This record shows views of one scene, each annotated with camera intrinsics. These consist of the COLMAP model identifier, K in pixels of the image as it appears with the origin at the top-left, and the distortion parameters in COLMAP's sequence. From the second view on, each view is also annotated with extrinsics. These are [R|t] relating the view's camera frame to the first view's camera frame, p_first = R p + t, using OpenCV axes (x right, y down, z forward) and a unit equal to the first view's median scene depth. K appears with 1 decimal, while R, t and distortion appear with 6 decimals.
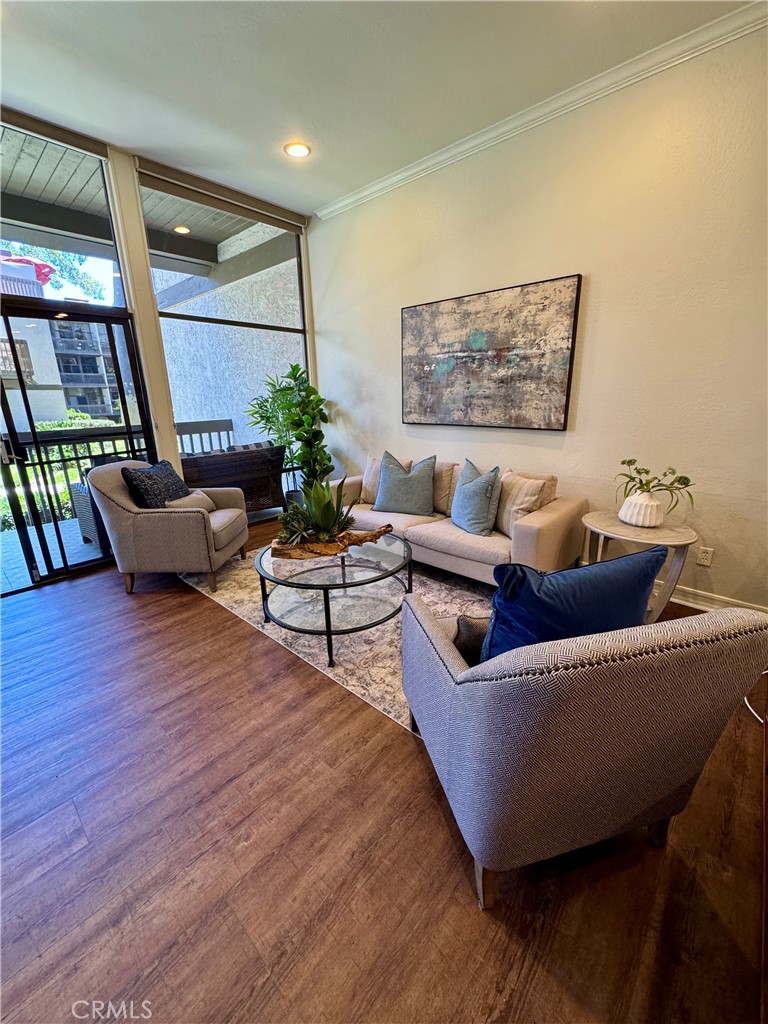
lens RADIAL K [[410.7, 0, 388.0], [0, 410.7, 509.3], [0, 0, 1]] dist [-0.006411, 0.000681]
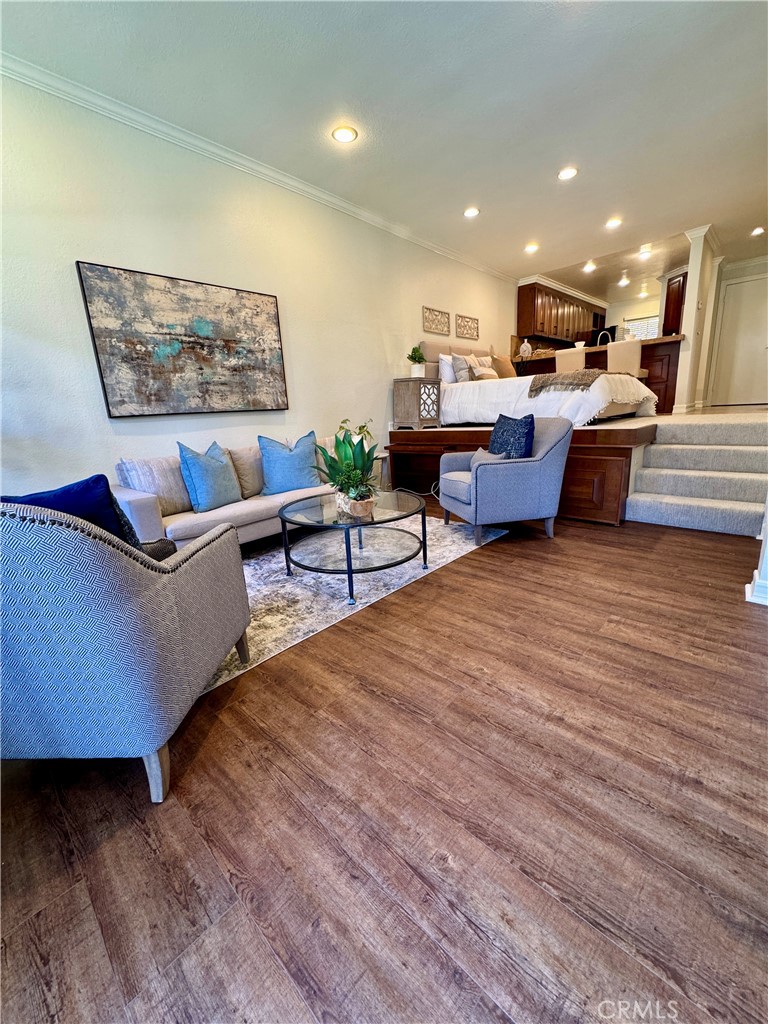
lens RADIAL K [[410.7, 0, 383.7], [0, 410.7, 509.4], [0, 0, 1]] dist [-0.006411, 0.000681]
pose [[0.016743, -0.221420, 0.975035, -0.870579], [0.323150, 0.924035, 0.204289, -0.056080], [-0.946199, 0.311663, 0.087023, 0.624666]]
